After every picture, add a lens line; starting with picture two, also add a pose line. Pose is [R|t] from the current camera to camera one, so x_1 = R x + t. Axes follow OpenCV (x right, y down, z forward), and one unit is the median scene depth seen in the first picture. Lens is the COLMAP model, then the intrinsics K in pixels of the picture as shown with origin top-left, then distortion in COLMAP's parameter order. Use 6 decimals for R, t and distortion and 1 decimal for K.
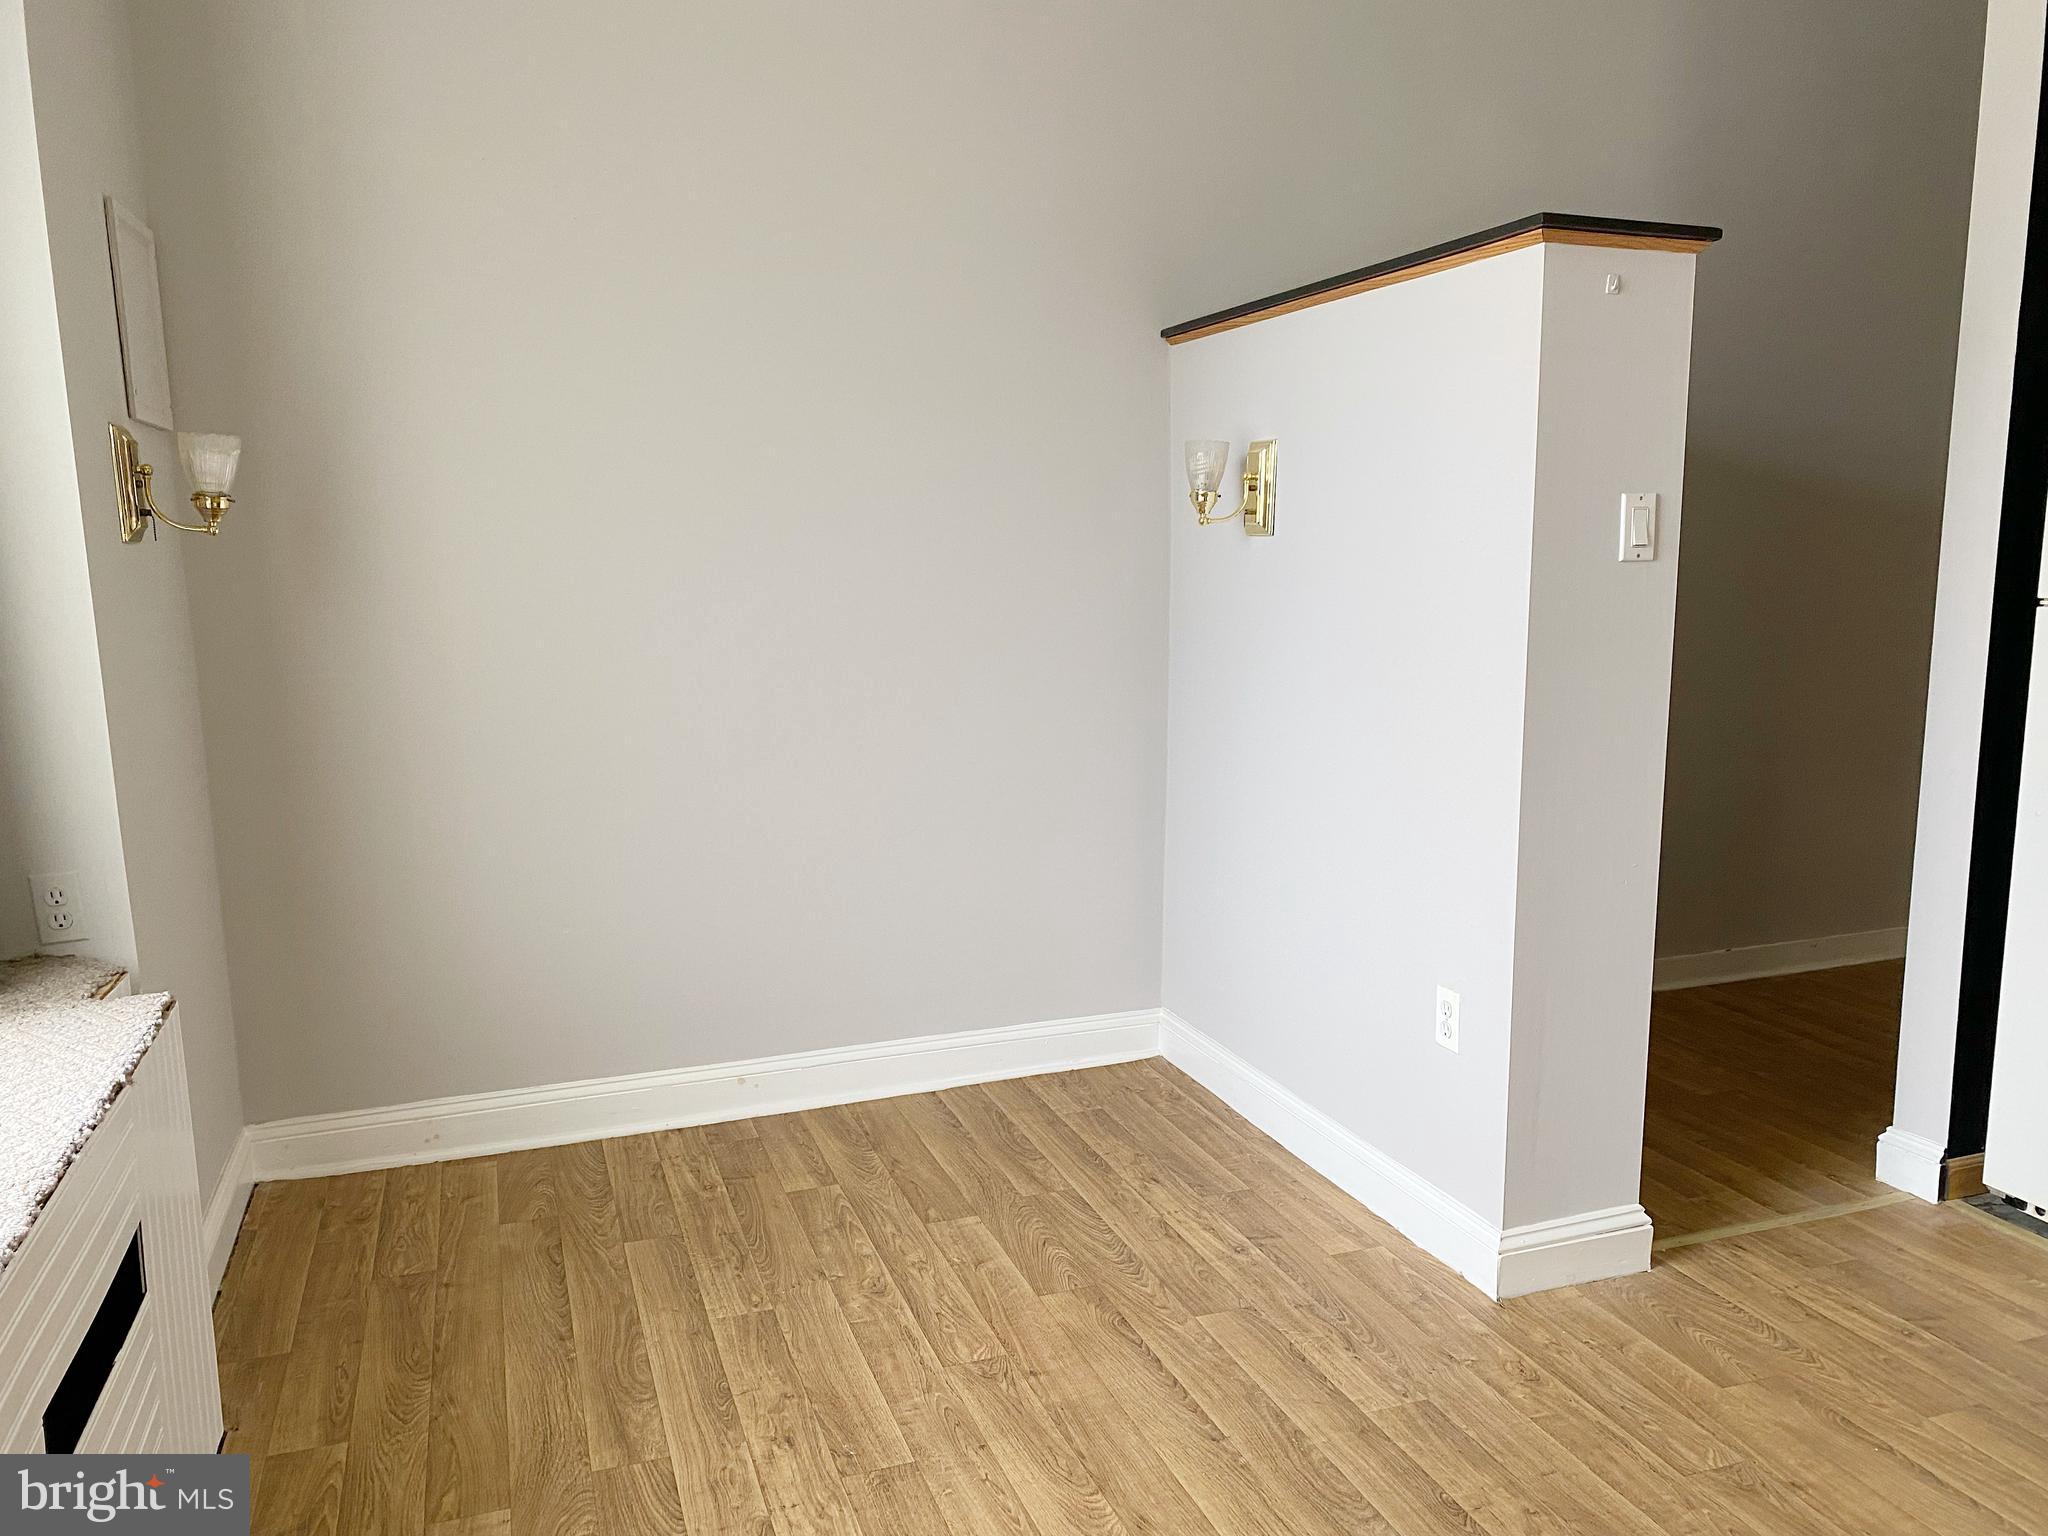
lens RADIAL K [[1562.9, 0, 1028.6], [0, 1562.9, 775.9], [0, 0, 1]] dist [0.034583, -0.033996]
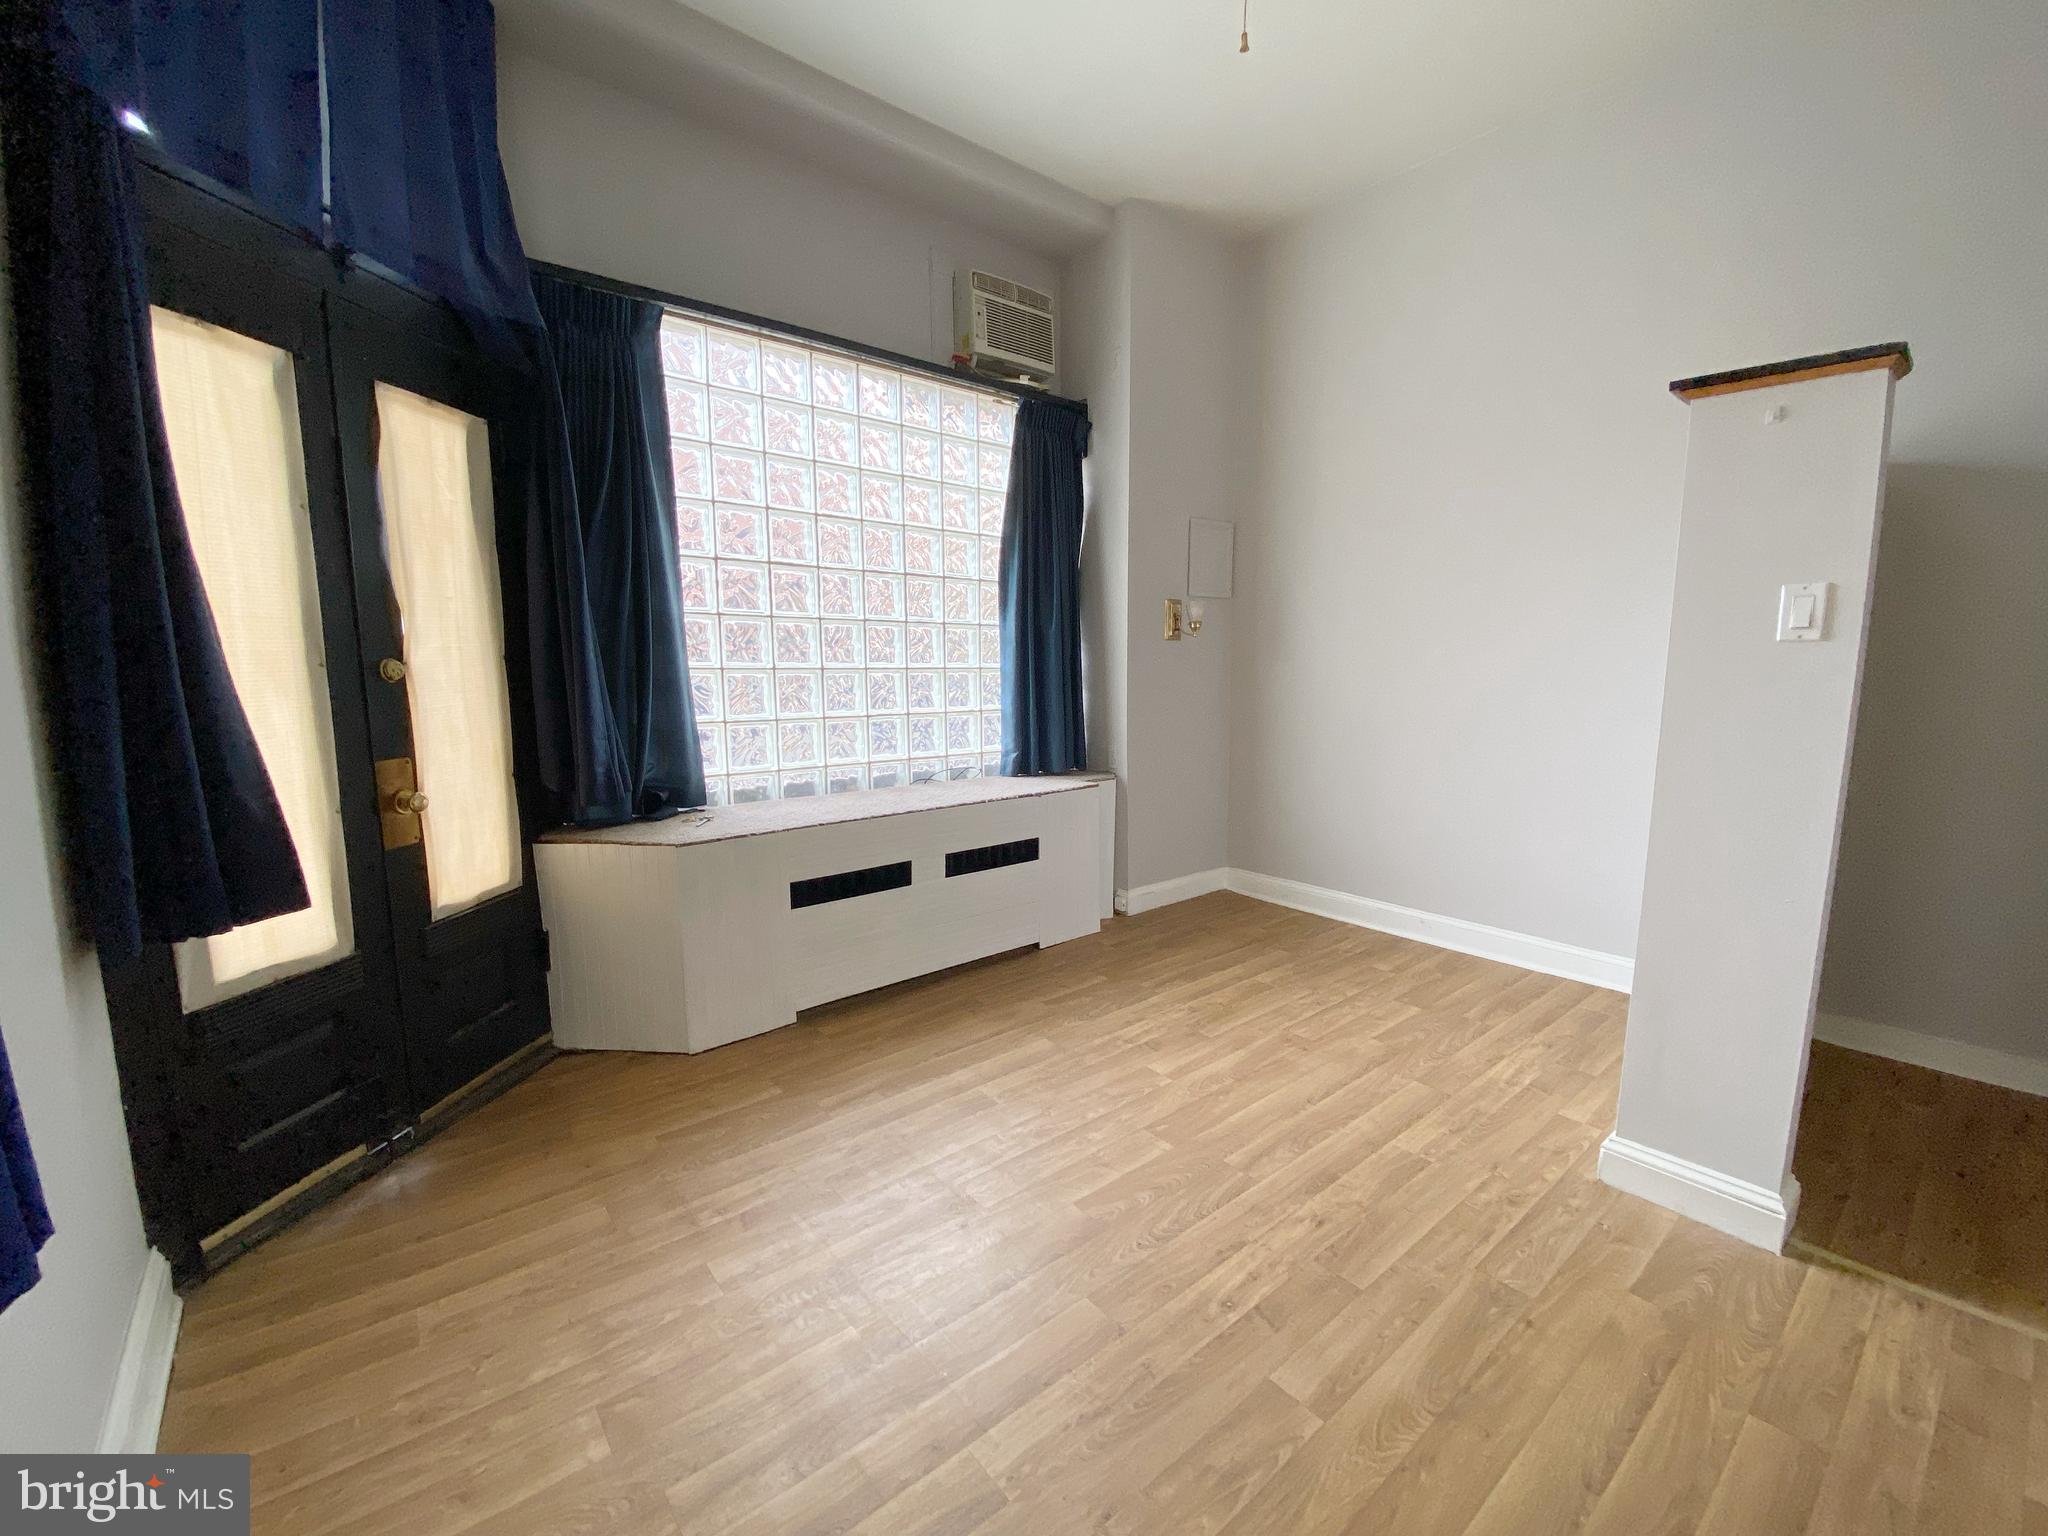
lens RADIAL K [[825.1, 0, 1027.6], [0, 825.1, 768.2], [0, 0, 1]] dist [-0.033447, -0.000781]
pose [[0.313918, 0.128448, -0.940721, 0.759559], [-0.139195, 0.986327, 0.088226, -0.015154], [0.939191, 0.103248, 0.327505, 0.264506]]
